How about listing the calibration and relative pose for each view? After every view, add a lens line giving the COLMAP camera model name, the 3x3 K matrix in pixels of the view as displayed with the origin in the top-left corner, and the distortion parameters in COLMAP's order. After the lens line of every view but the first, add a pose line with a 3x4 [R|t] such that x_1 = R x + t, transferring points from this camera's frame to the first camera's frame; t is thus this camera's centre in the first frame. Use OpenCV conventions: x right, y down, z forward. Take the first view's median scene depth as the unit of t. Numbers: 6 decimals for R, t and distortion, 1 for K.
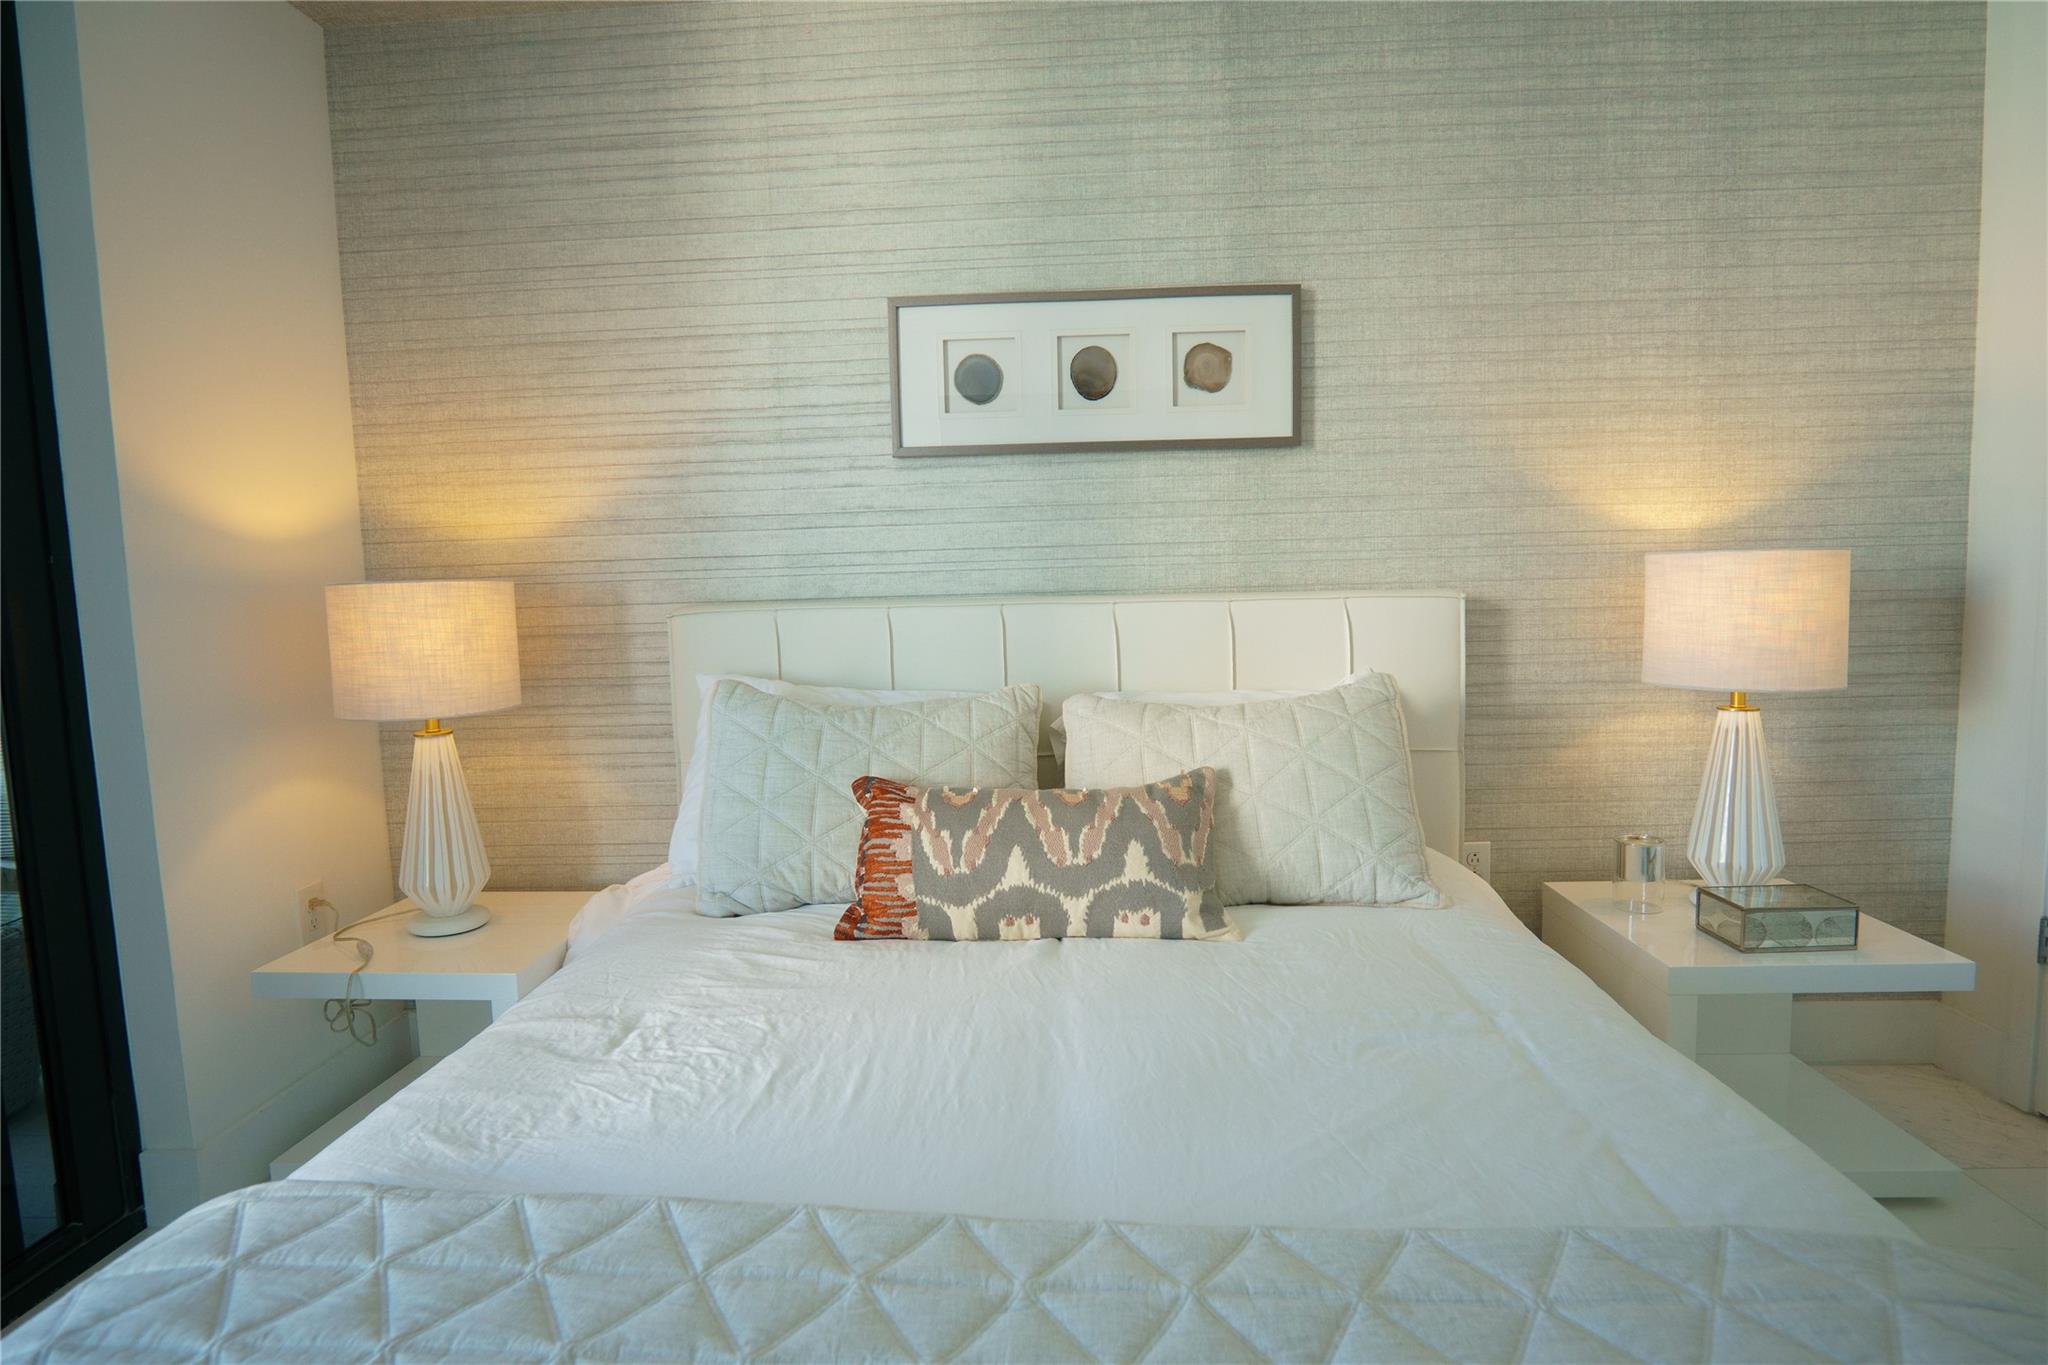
lens RADIAL K [[1085.7, 0, 1020.6], [0, 1085.7, 675.1], [0, 0, 1]] dist [-0.034967, 0.007697]
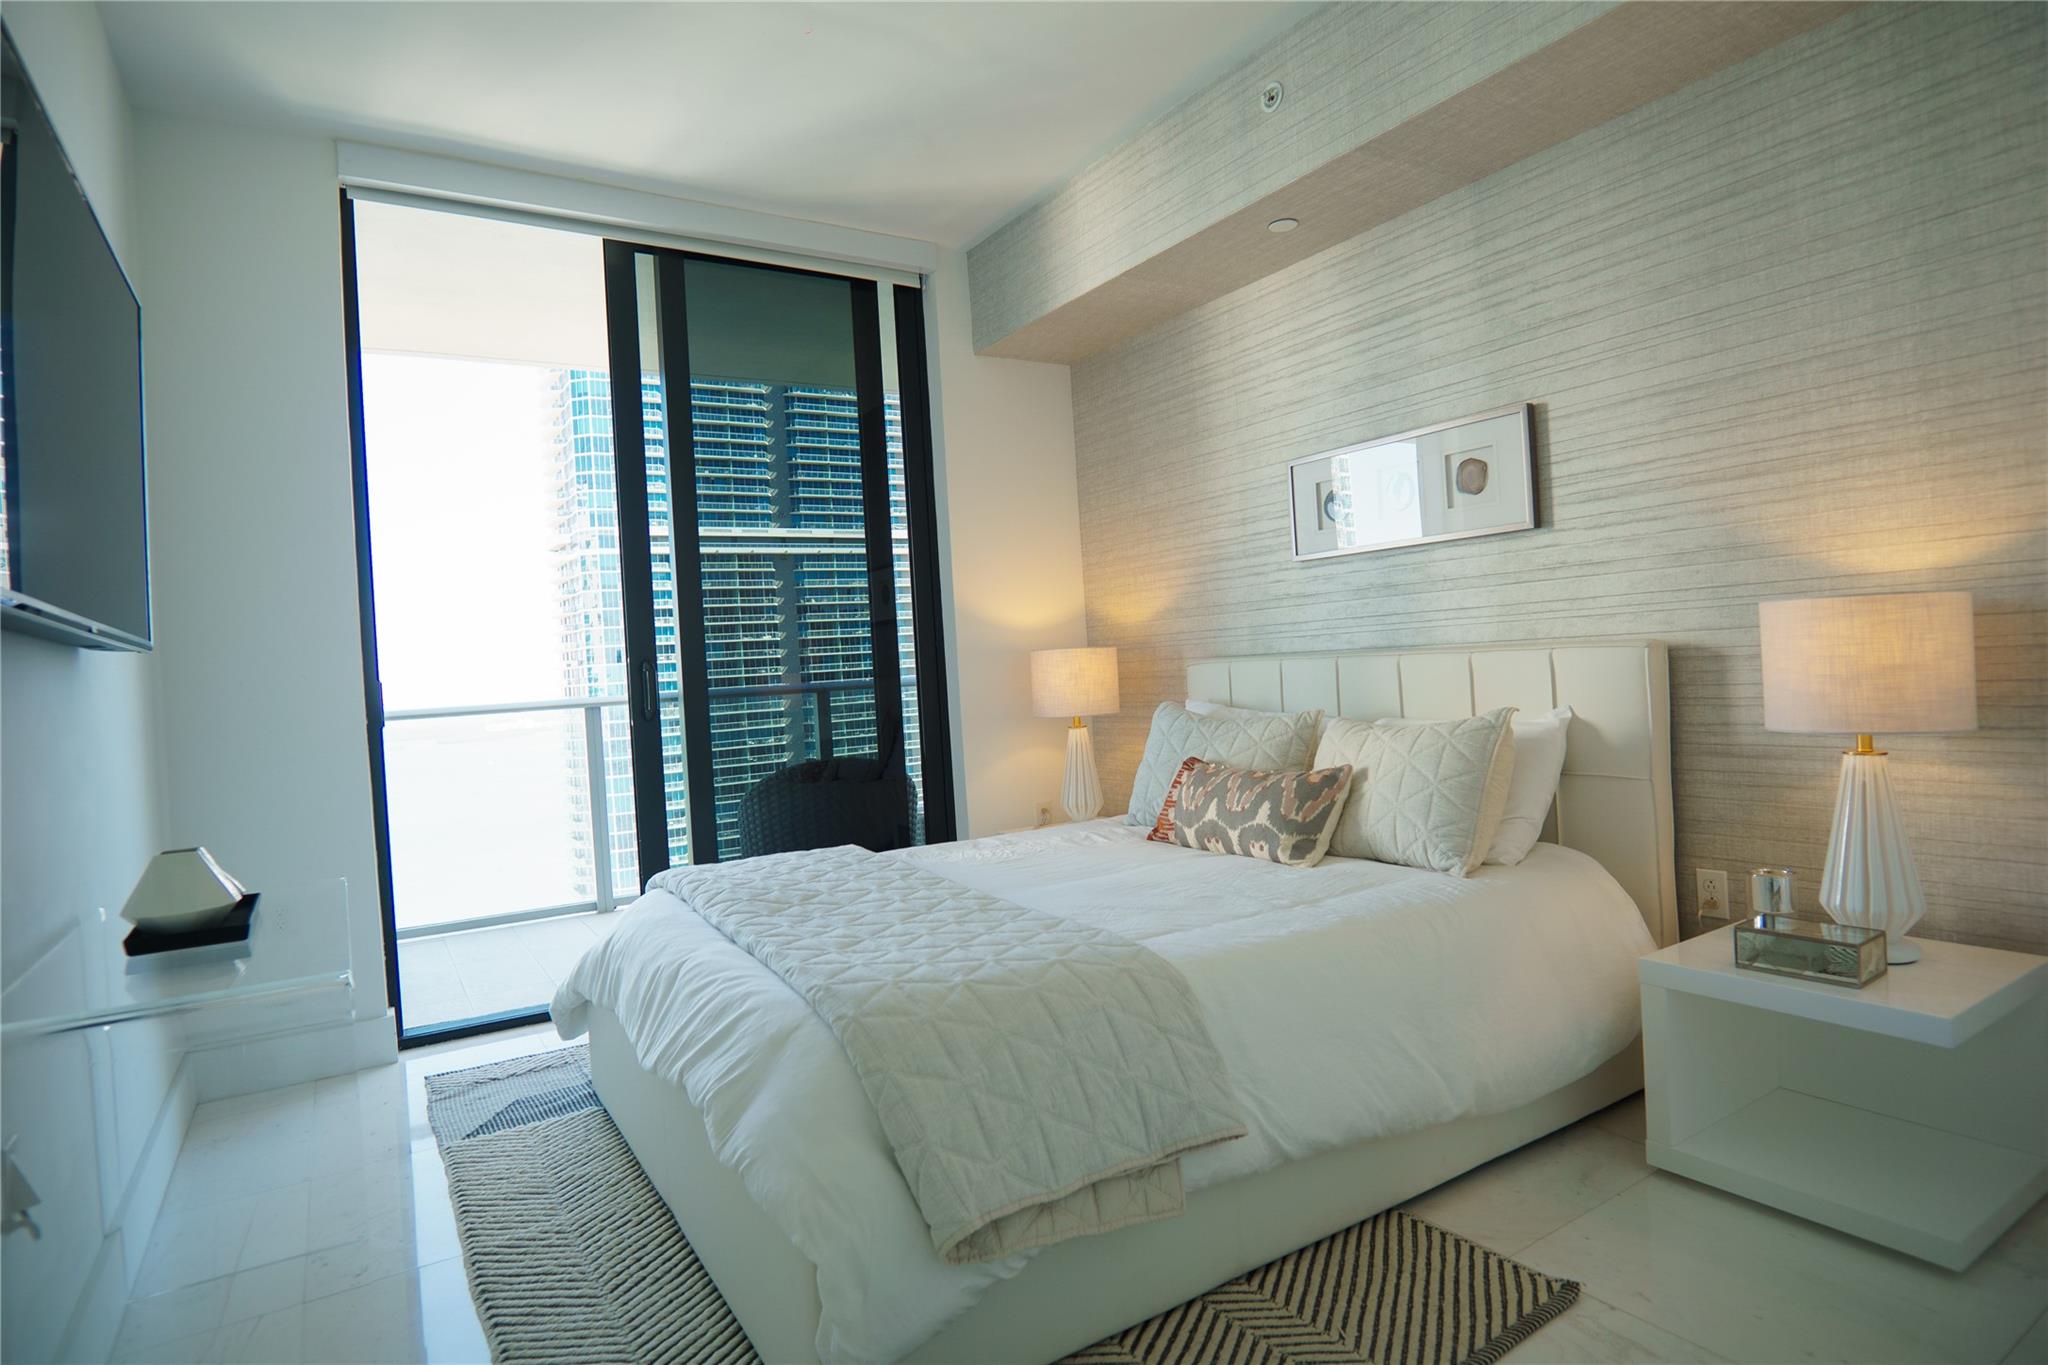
lens RADIAL K [[1085.7, 0, 1020.5], [0, 1085.7, 671.4], [0, 0, 1]] dist [-0.034967, 0.007697]
pose [[0.576597, -0.000401, -0.817028, 0.937541], [-0.035736, 0.999030, -0.025710, 0.008168], [0.816247, 0.044022, 0.576024, -0.202932]]
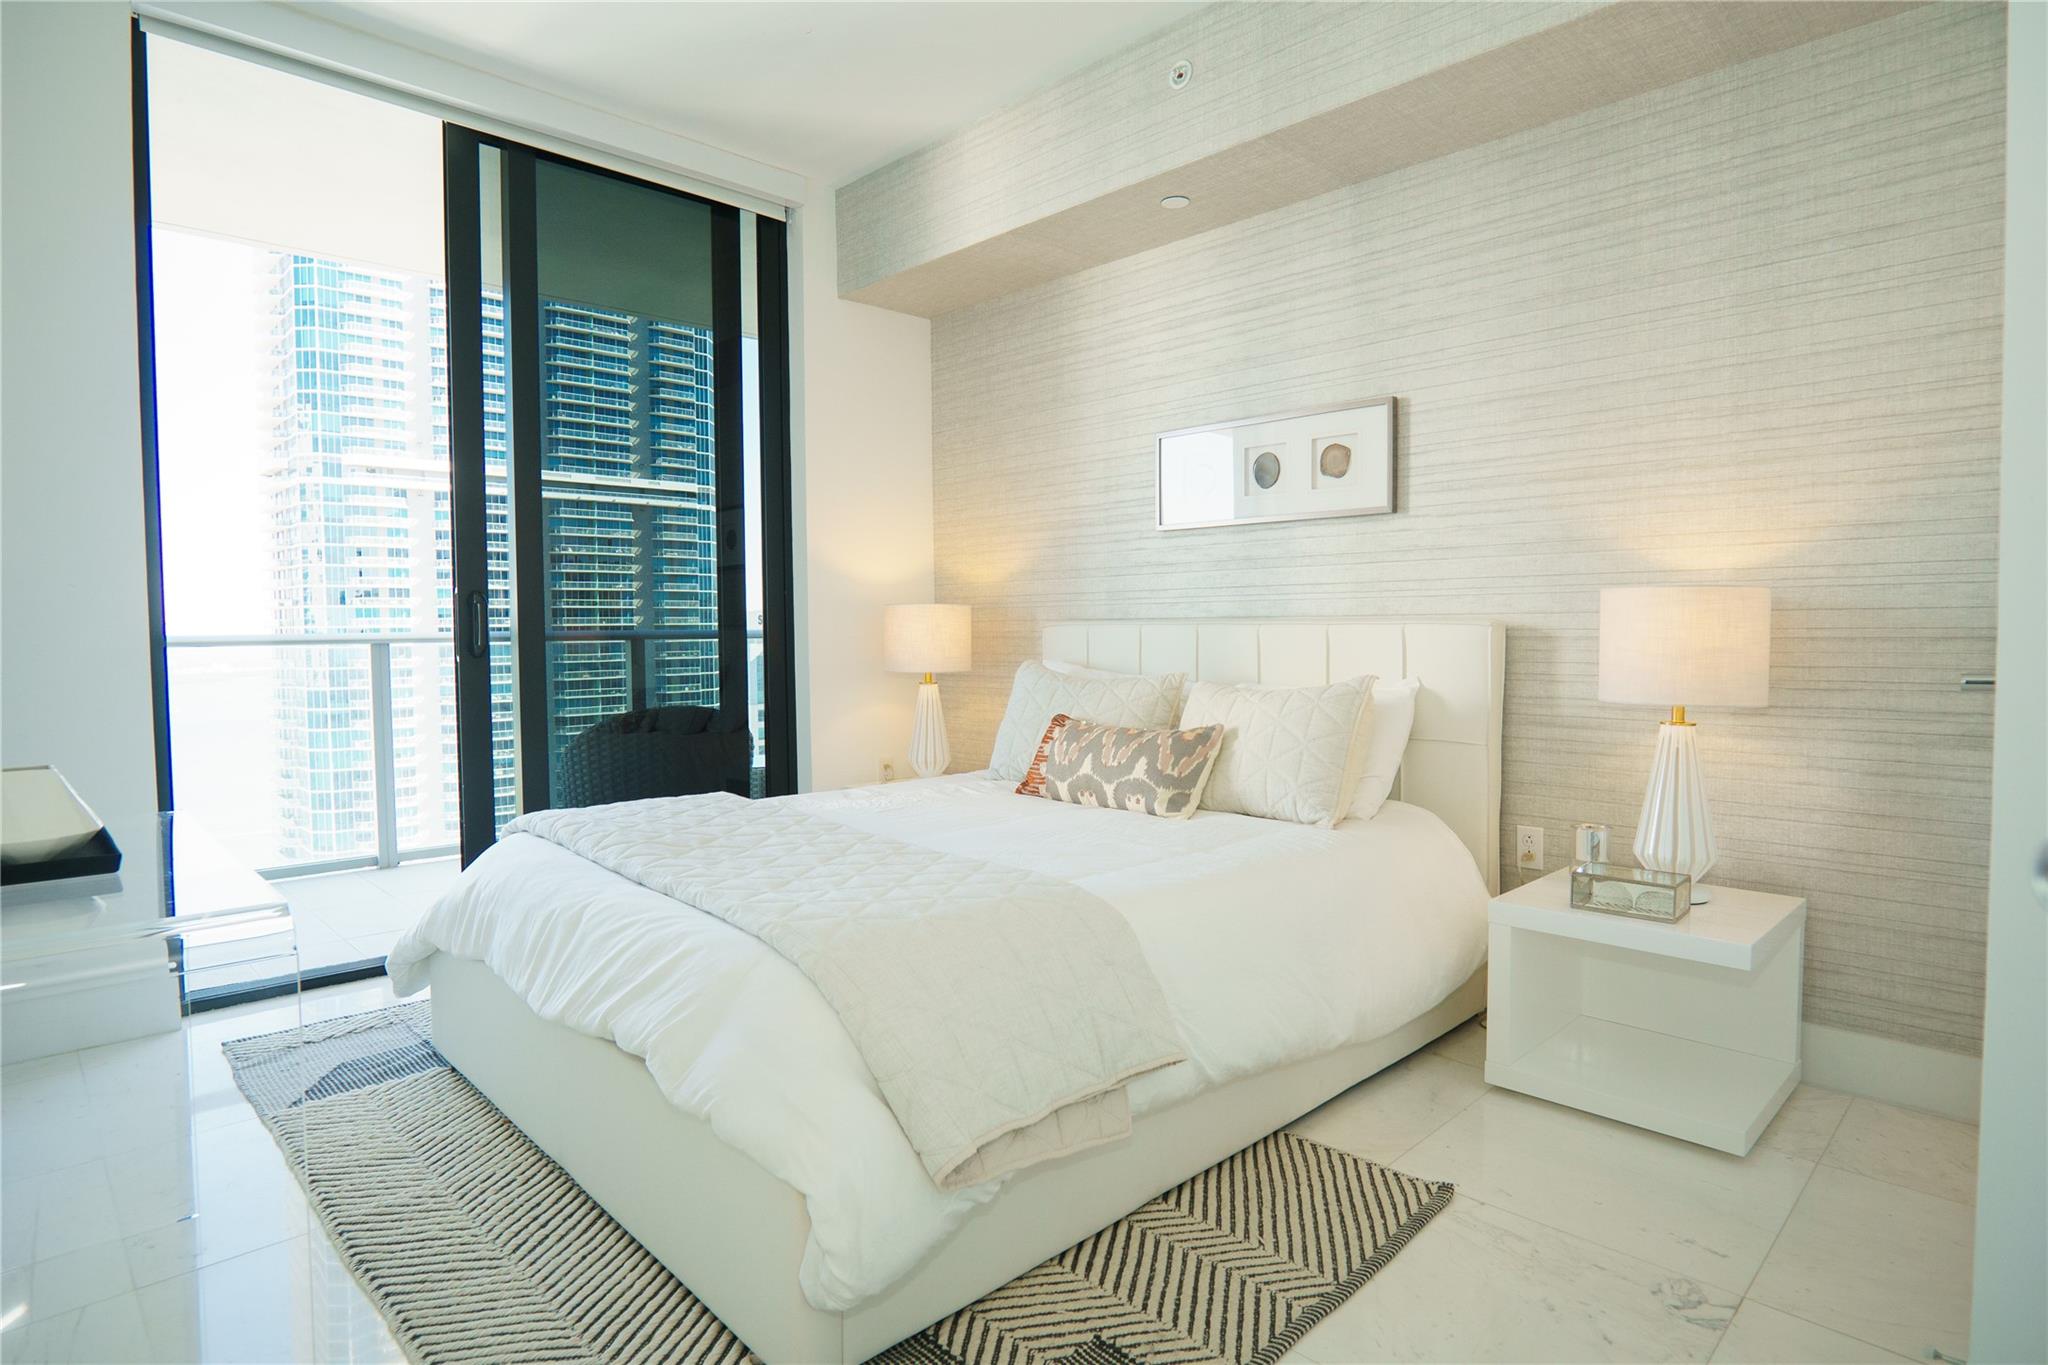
lens RADIAL K [[1085.7, 0, 1019.2], [0, 1085.7, 675.2], [0, 0, 1]] dist [-0.034967, 0.007697]
pose [[0.732937, 0.052498, -0.678268, 0.849767], [-0.077245, 0.996992, -0.006304, 0.037633], [0.675897, 0.057013, 0.734788, -0.309506]]
